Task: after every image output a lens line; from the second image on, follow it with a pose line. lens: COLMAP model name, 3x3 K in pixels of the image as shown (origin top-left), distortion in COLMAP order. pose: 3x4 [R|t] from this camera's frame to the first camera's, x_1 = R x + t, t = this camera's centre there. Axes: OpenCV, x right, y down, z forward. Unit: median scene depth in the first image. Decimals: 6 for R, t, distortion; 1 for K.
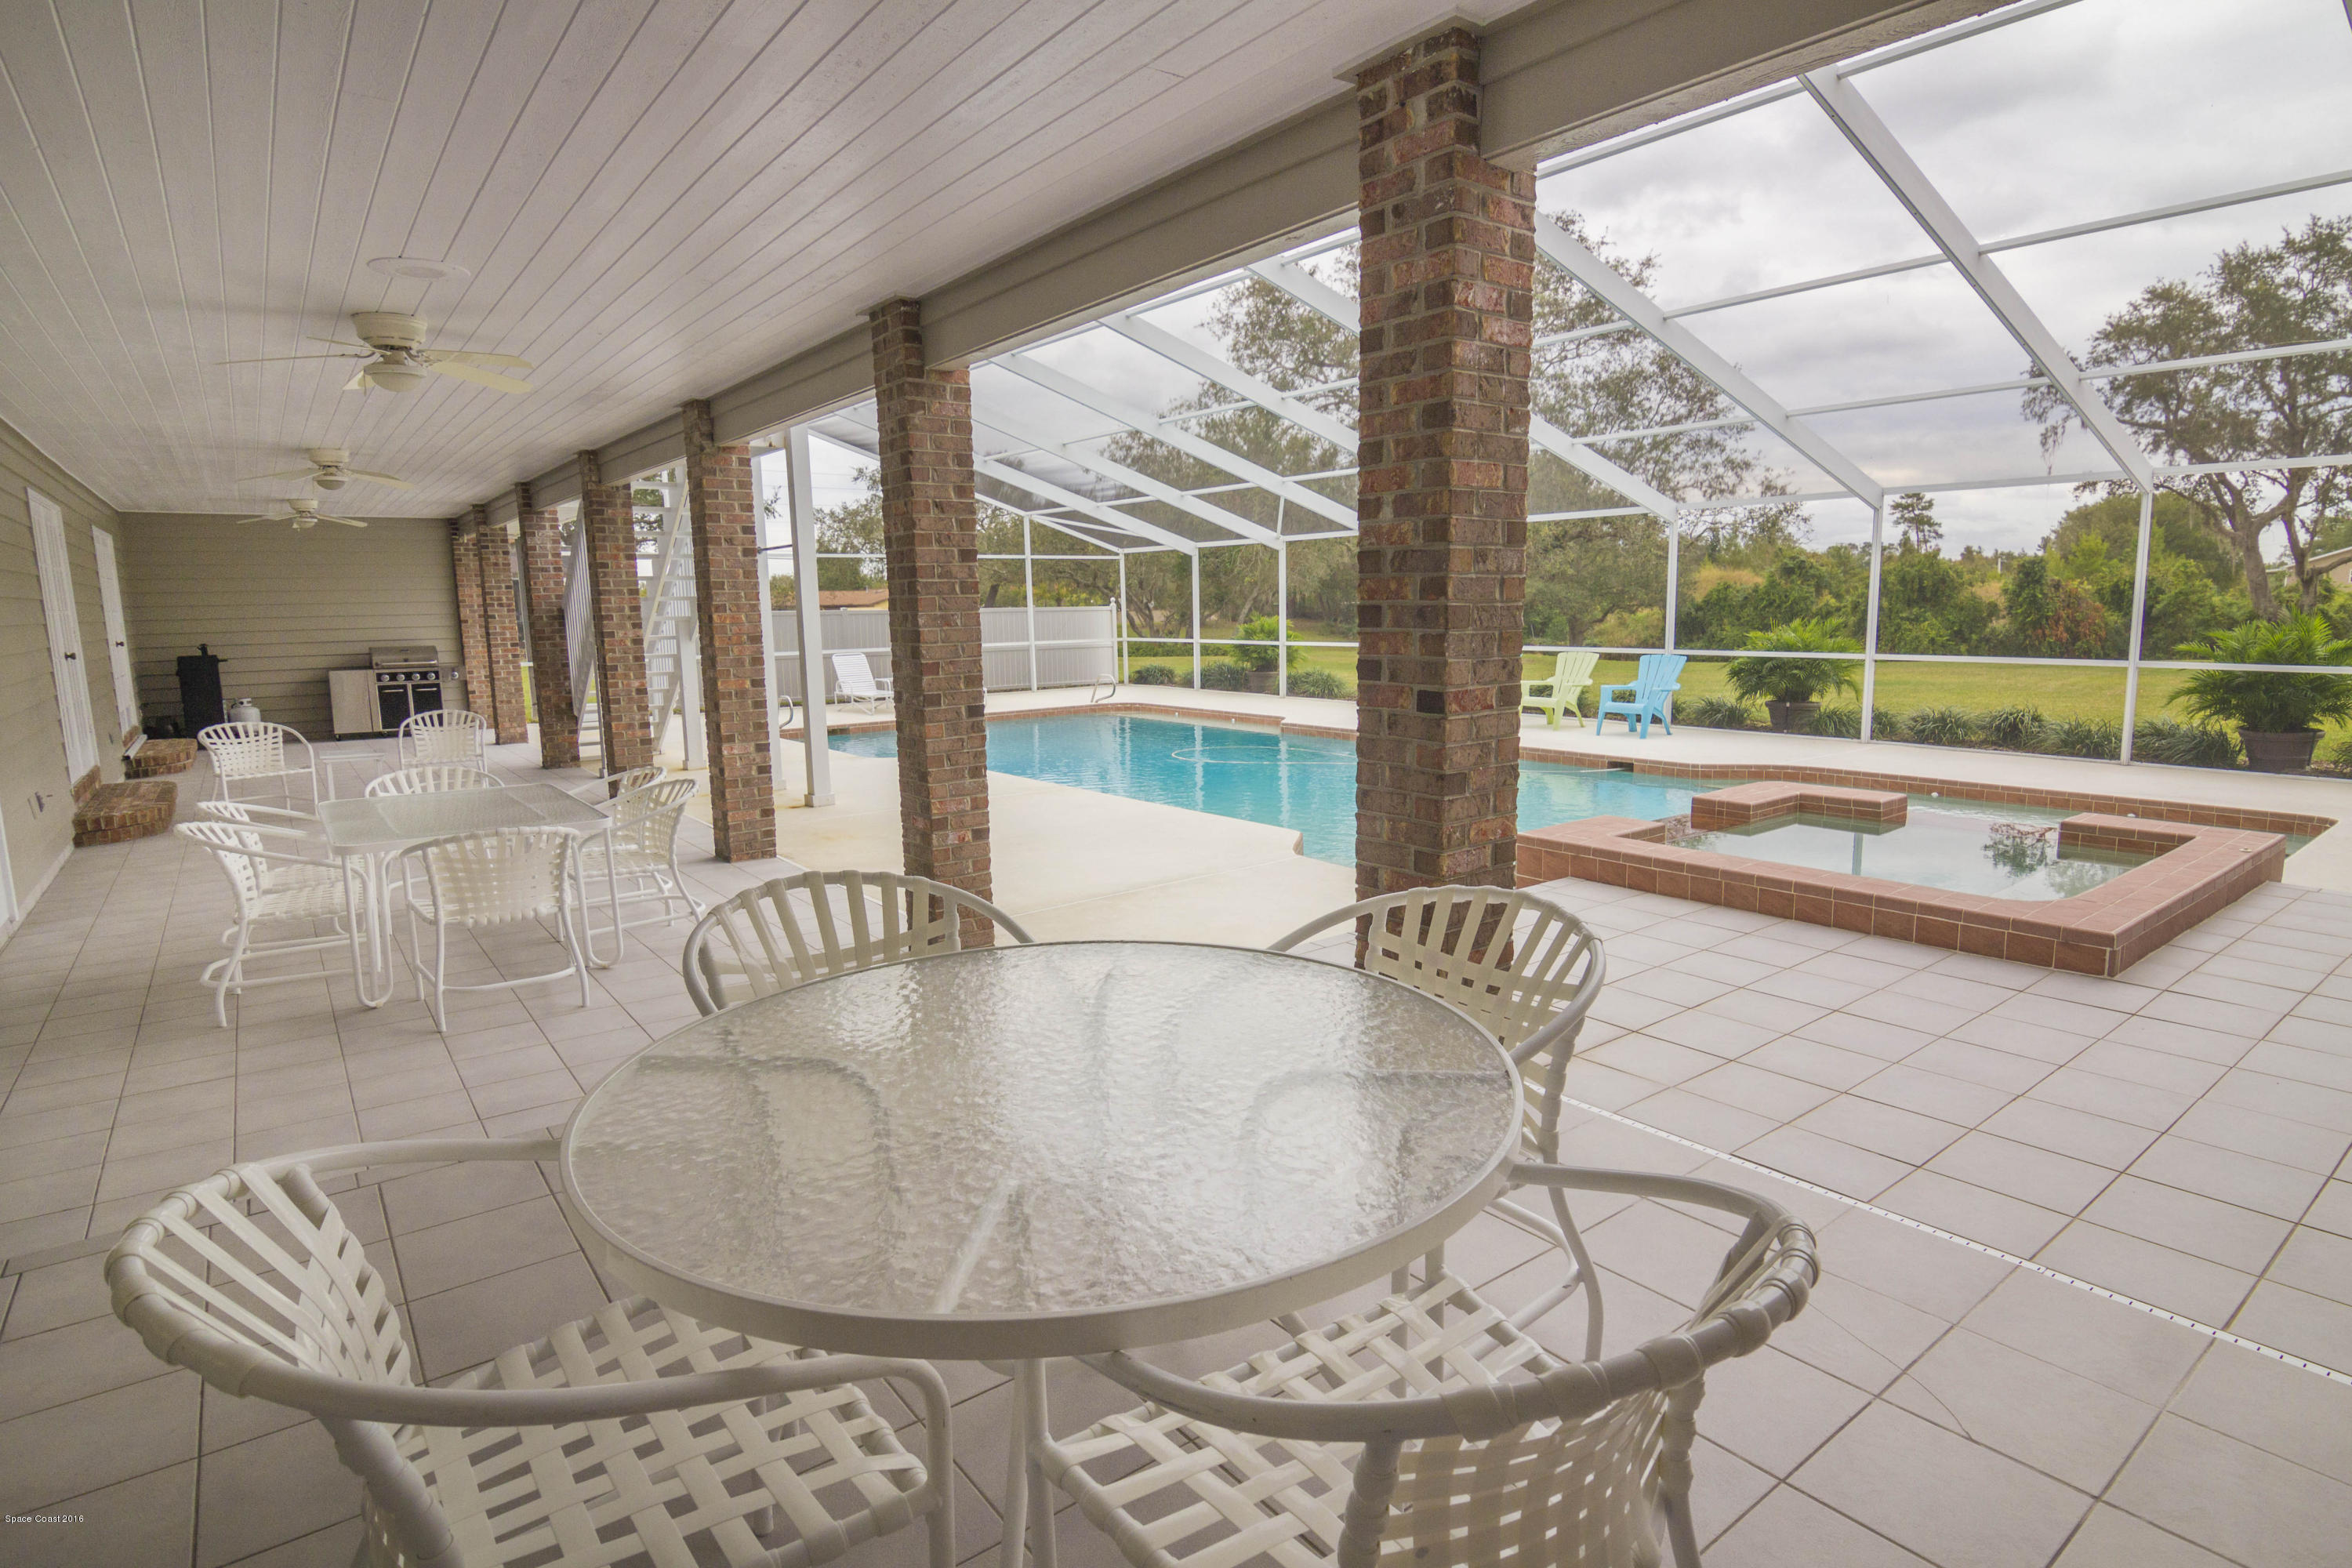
lens RADIAL K [[1226.7, 0, 1176.0], [0, 1226.7, 784.0], [0, 0, 1]] dist [-0.003878, -0.013385]
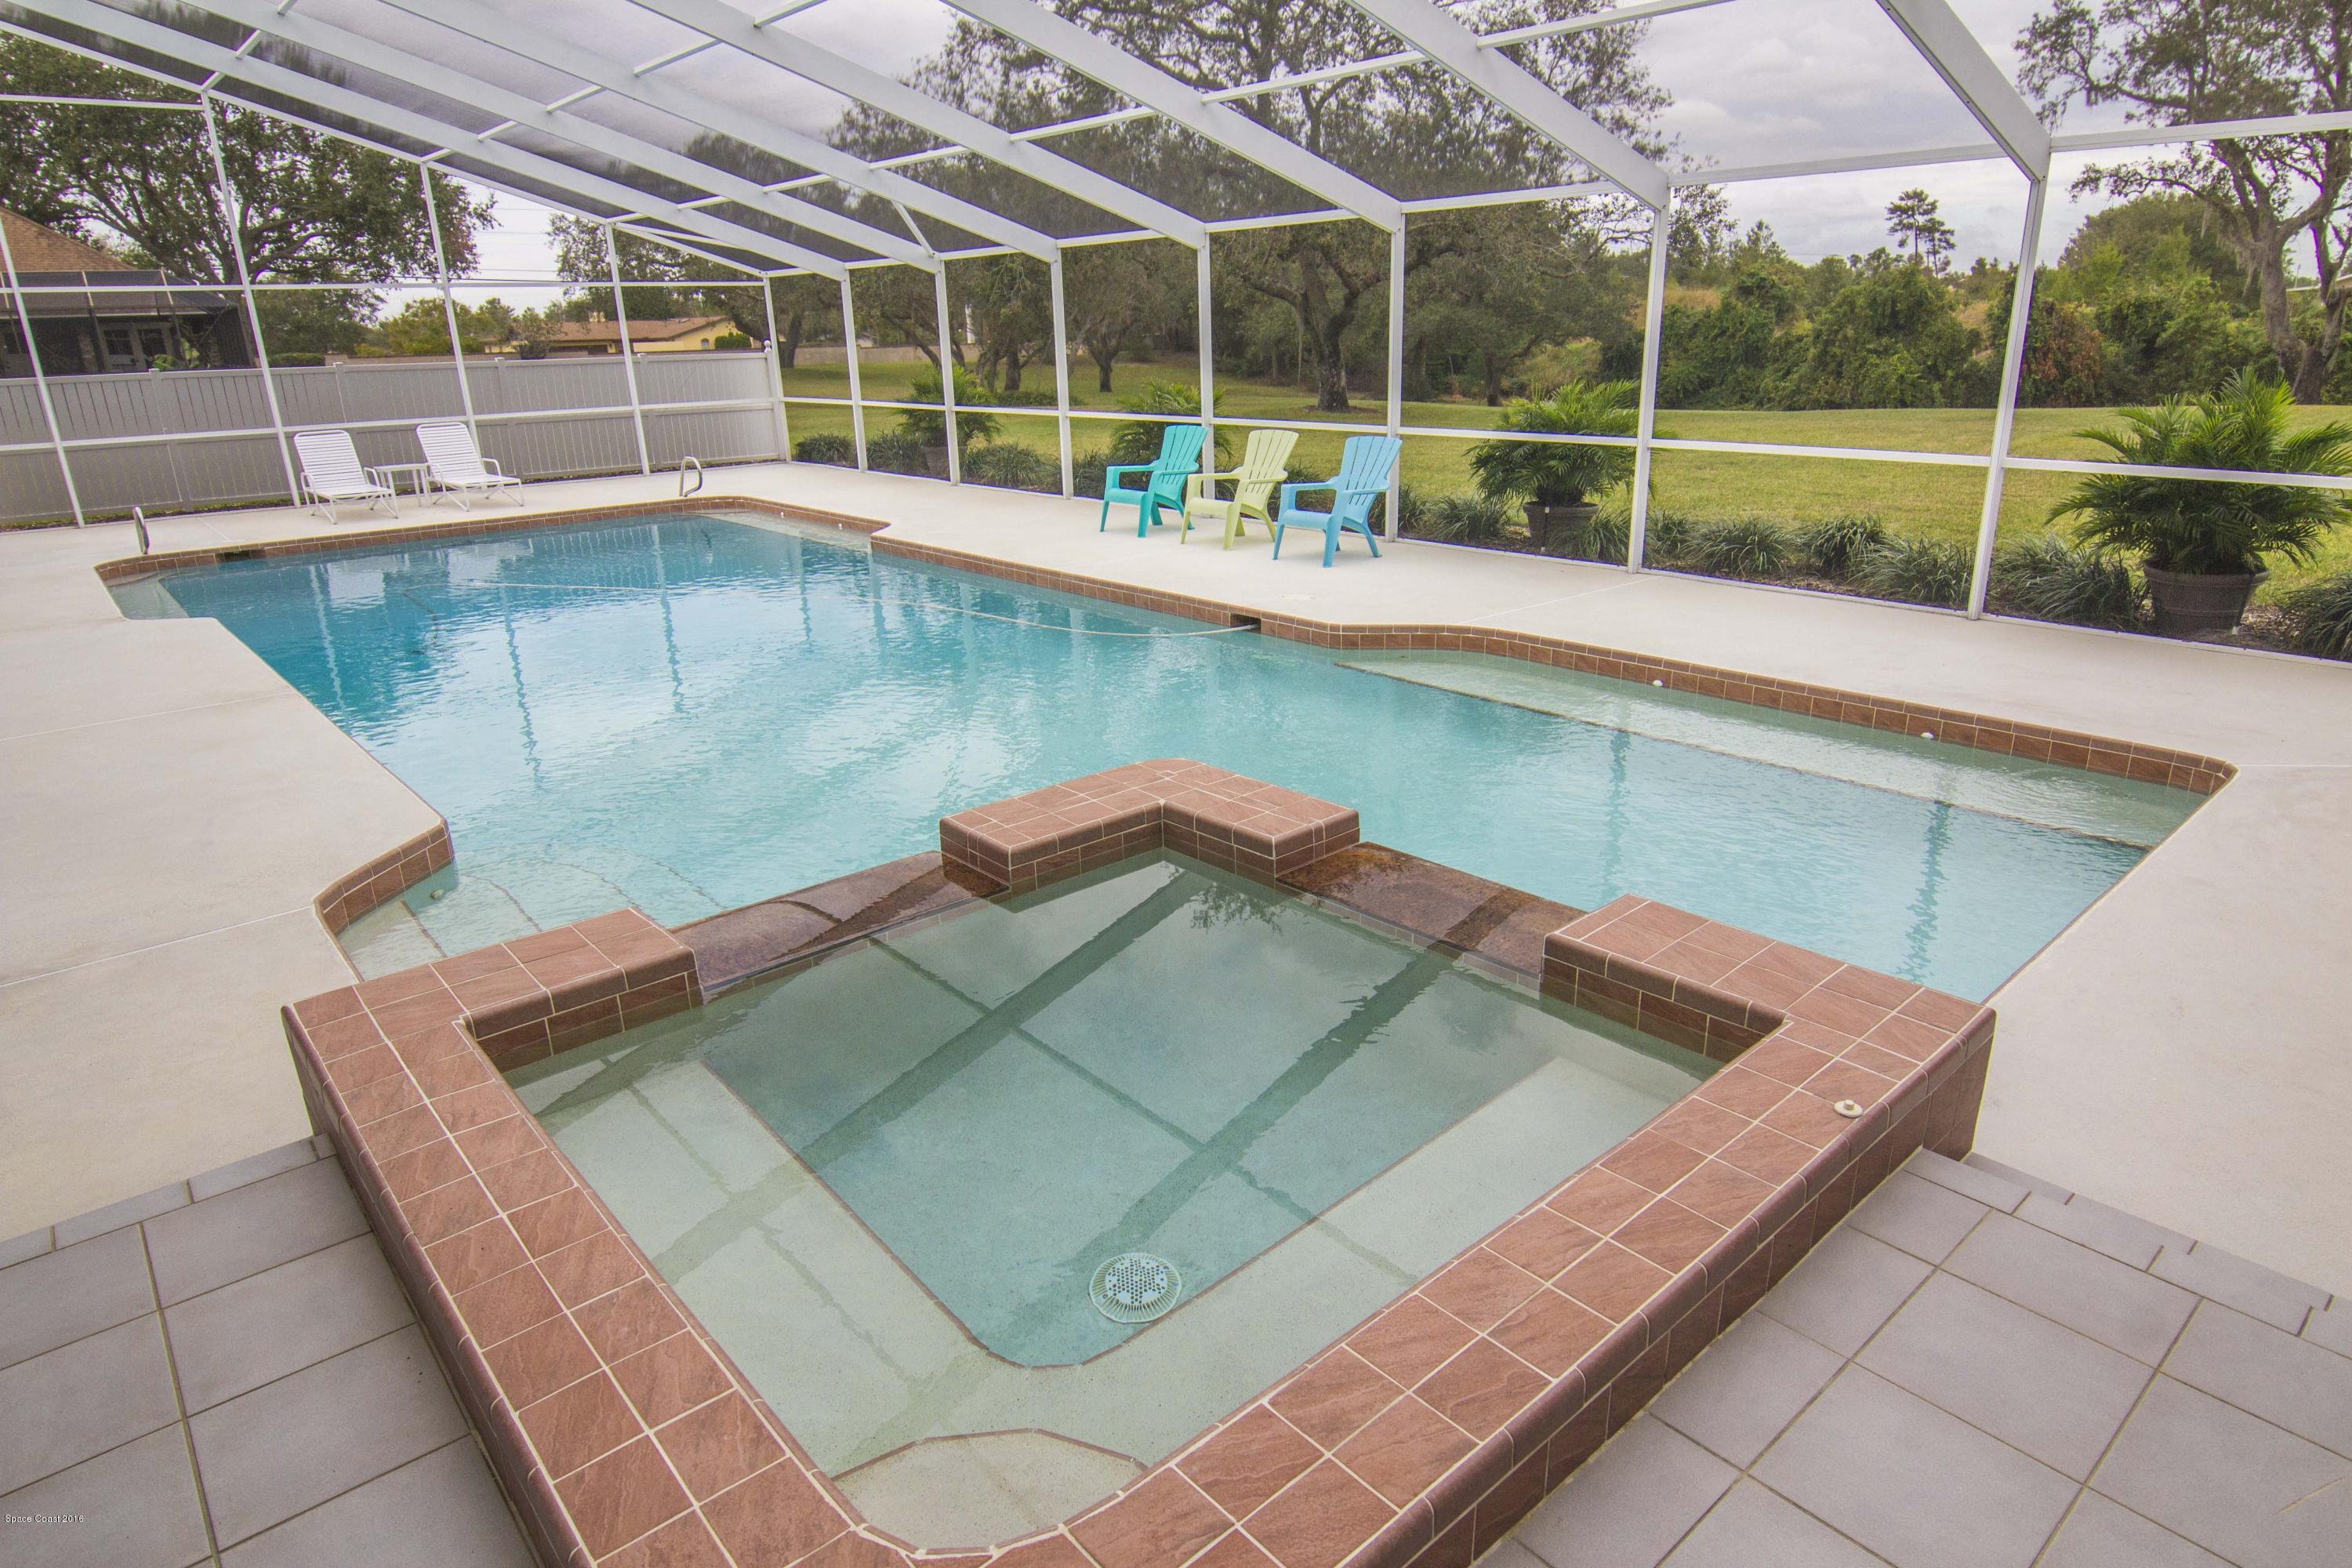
lens RADIAL K [[1367.2, 0, 1176.0], [0, 1367.2, 784.0], [0, 0, 1]] dist [0.001390, -0.014243]
pose [[0.998225, -0.023243, 0.054825, 0.101973], [0.013345, 0.984578, 0.174438, -0.020804], [-0.058034, -0.173397, 0.983141, 0.094162]]
